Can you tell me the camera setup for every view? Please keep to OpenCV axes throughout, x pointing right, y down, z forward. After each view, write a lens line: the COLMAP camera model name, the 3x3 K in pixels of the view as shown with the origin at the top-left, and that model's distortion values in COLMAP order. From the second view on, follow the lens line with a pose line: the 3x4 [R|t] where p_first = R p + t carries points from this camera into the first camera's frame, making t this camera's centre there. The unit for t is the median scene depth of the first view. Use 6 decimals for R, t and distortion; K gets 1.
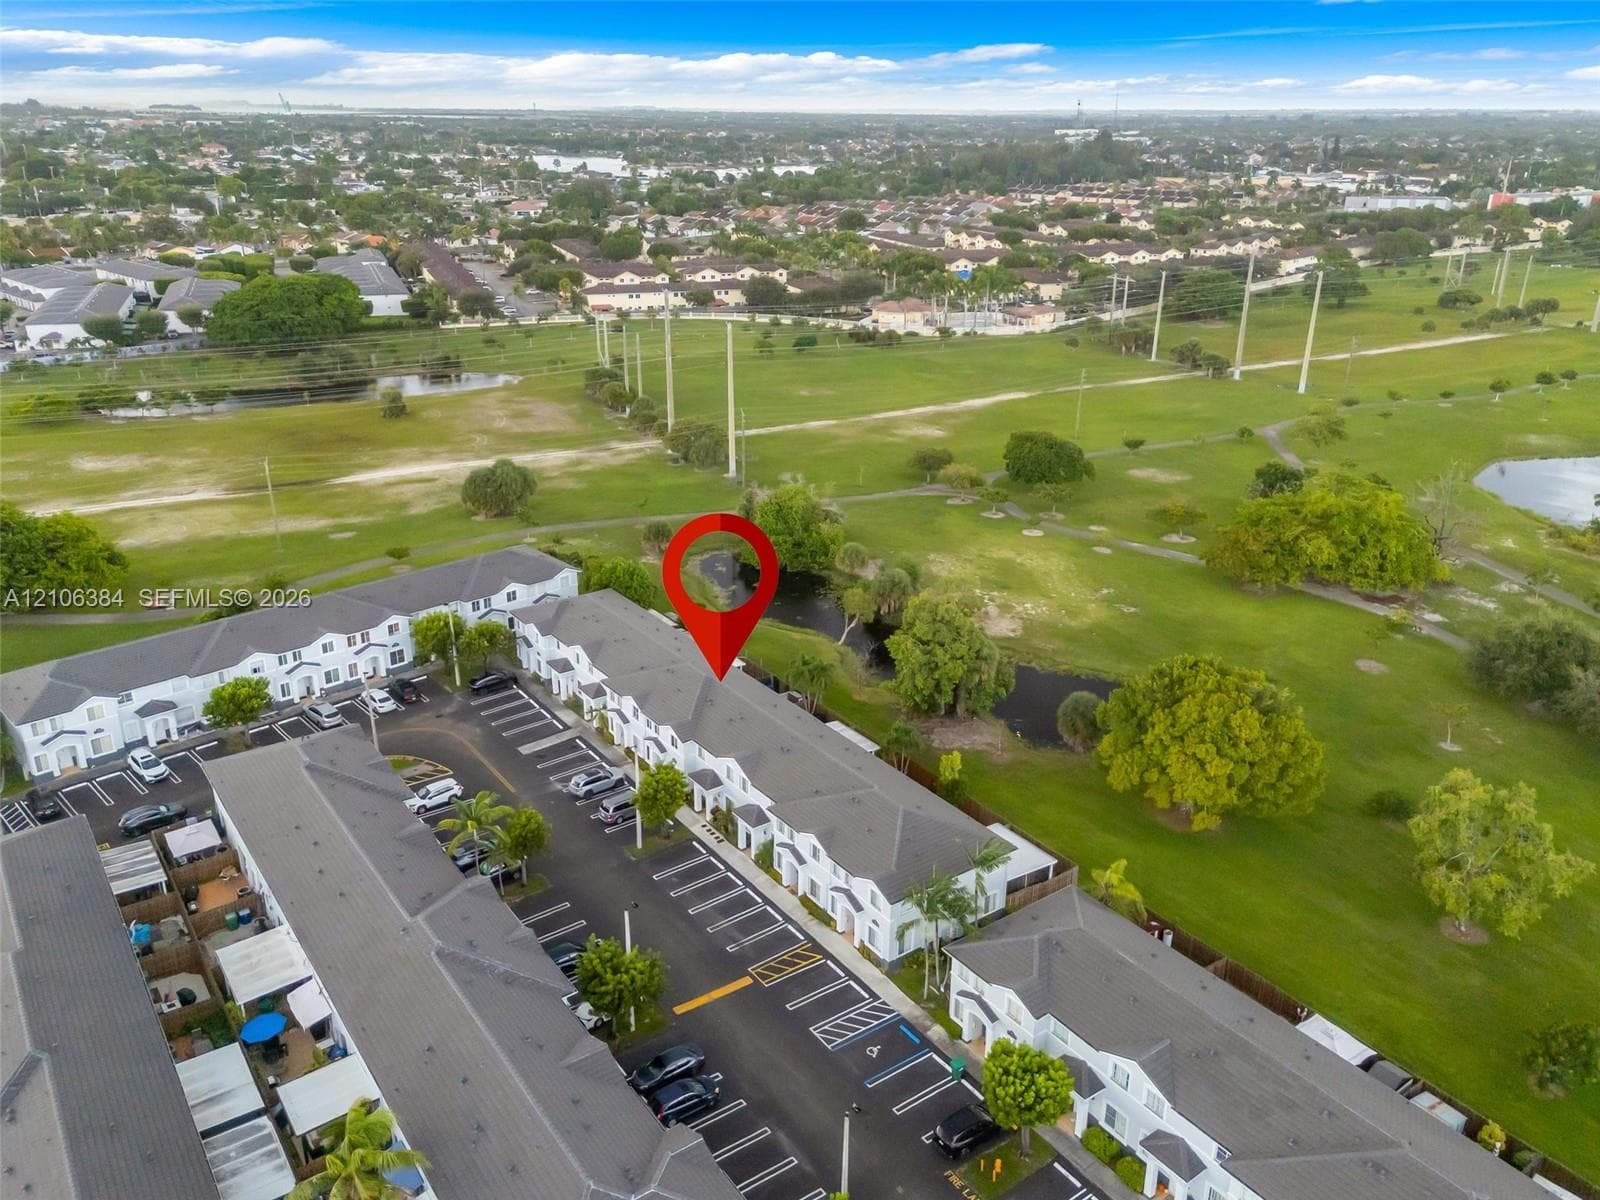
lens RADIAL K [[1237.3, 0, 800.0], [0, 1237.3, 600.0], [0, 0, 1]] dist [0.106770, -0.093276]
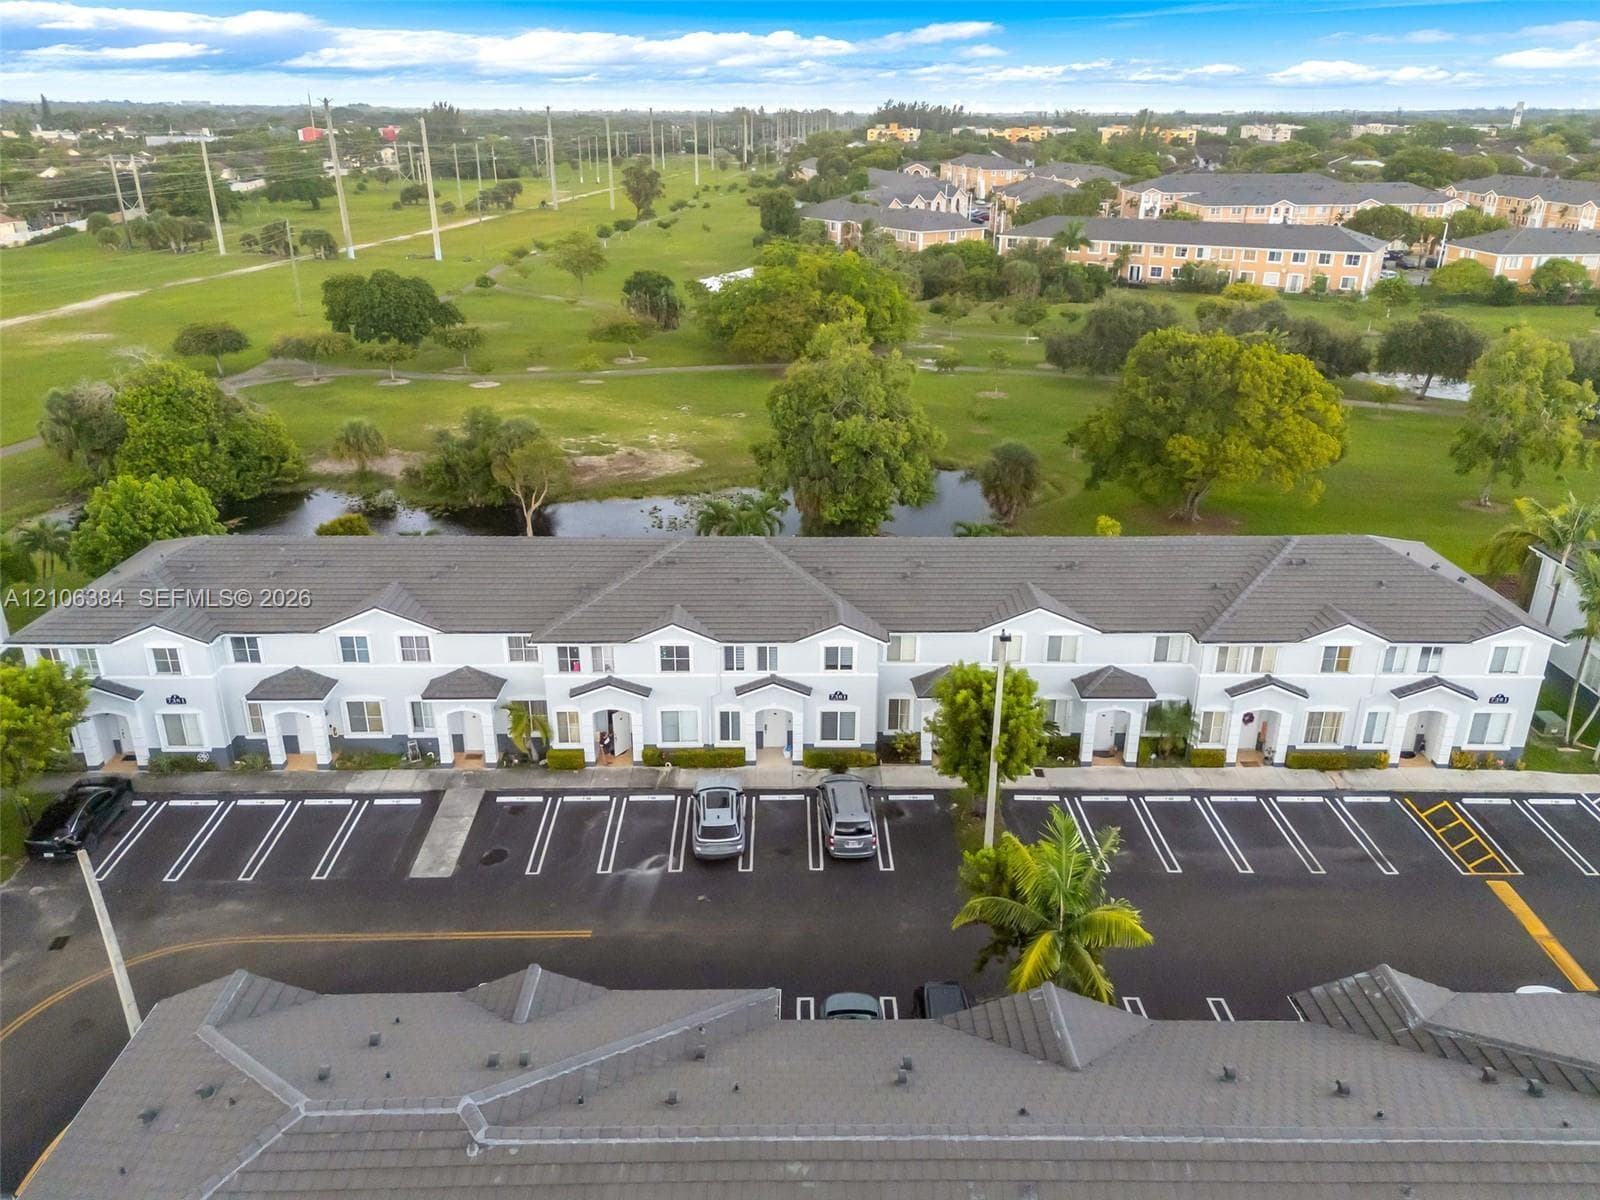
lens RADIAL K [[1175.2, 0, 800.0], [0, 1175.2, 600.0], [0, 0, 1]] dist [0.091491, -0.075231]
pose [[0.570670, -0.312918, 0.759222, -0.318234], [0.298726, 0.940313, 0.163017, 0.007747], [-0.764917, 0.133770, 0.630085, 0.495616]]
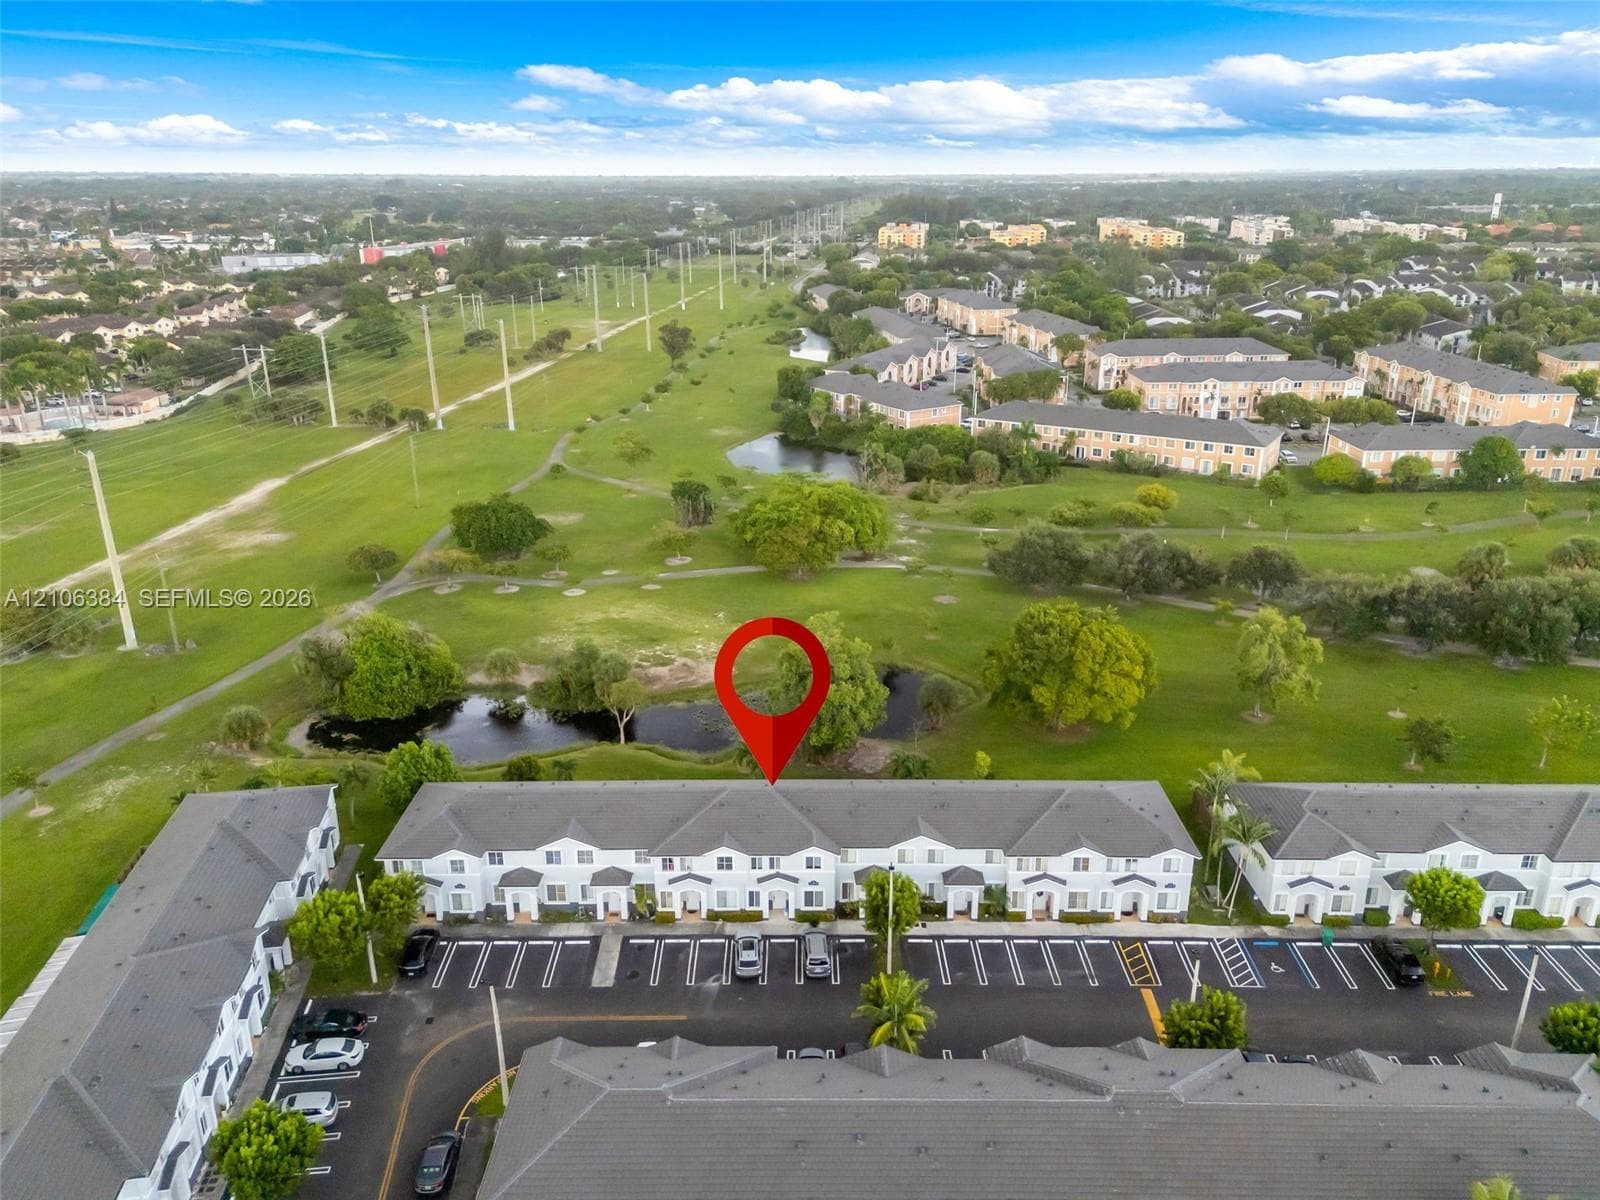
lens RADIAL K [[1175.2, 0, 800.0], [0, 1175.2, 600.0], [0, 0, 1]] dist [0.091491, -0.075231]
pose [[0.582950, -0.284089, 0.761224, -0.495556], [0.303775, 0.945144, 0.120095, -0.122637], [-0.753584, 0.161232, 0.637272, 0.293173]]
